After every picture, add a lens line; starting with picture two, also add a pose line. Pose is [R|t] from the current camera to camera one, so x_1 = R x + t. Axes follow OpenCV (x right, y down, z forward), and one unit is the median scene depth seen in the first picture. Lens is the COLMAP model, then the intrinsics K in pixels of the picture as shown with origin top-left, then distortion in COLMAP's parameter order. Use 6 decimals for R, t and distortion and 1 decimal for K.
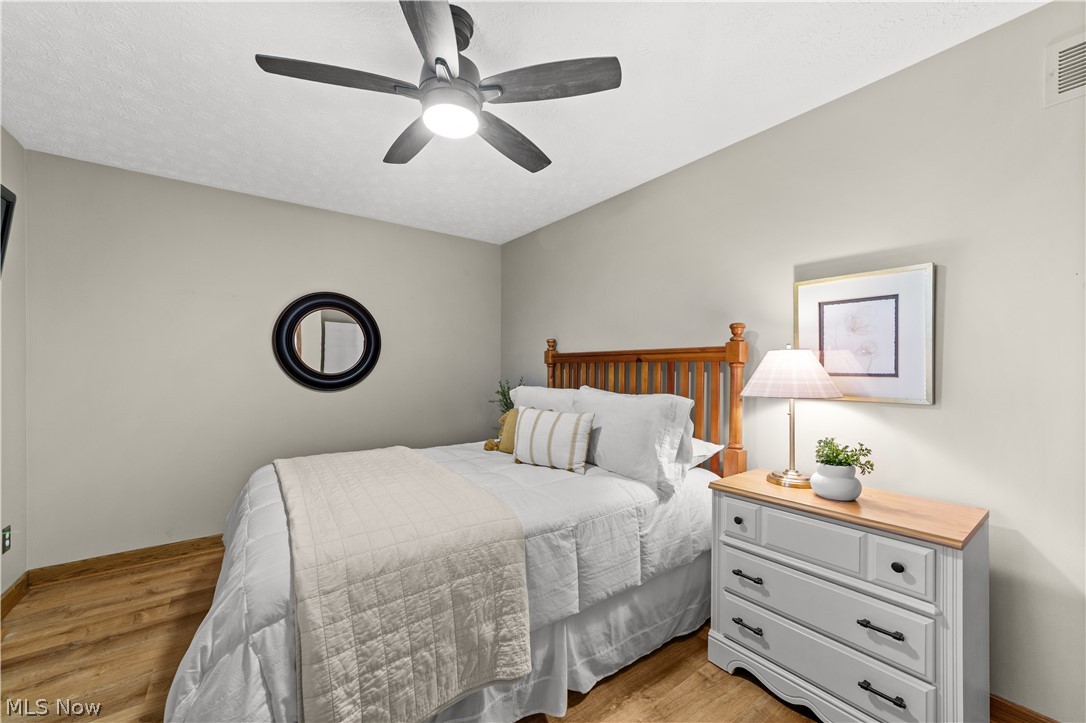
lens RADIAL K [[420.0, 0, 537.6], [0, 420.0, 366.8], [0, 0, 1]] dist [-0.001728, 0.000288]
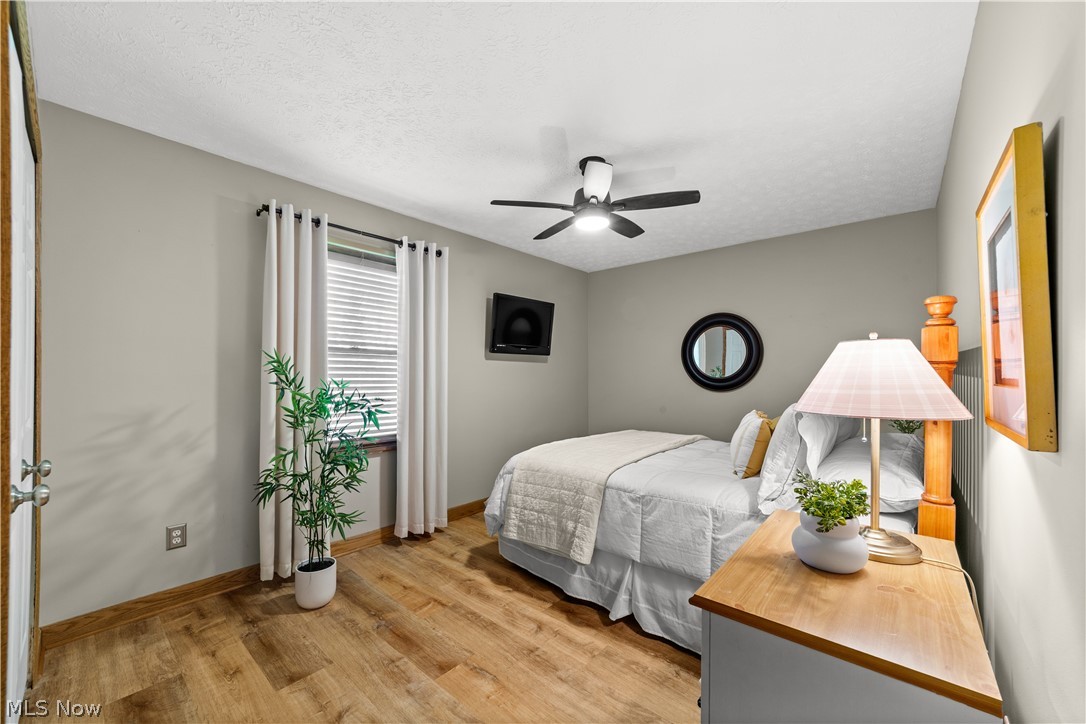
lens RADIAL K [[424.3, 0, 542.4], [0, 424.3, 372.2], [0, 0, 1]] dist [-0.001252, 0.000134]
pose [[0.222099, -0.009334, -0.974980, 1.300607], [0.006768, 0.999945, -0.008032, 0.013062], [0.975001, -0.004815, 0.222150, 0.427089]]
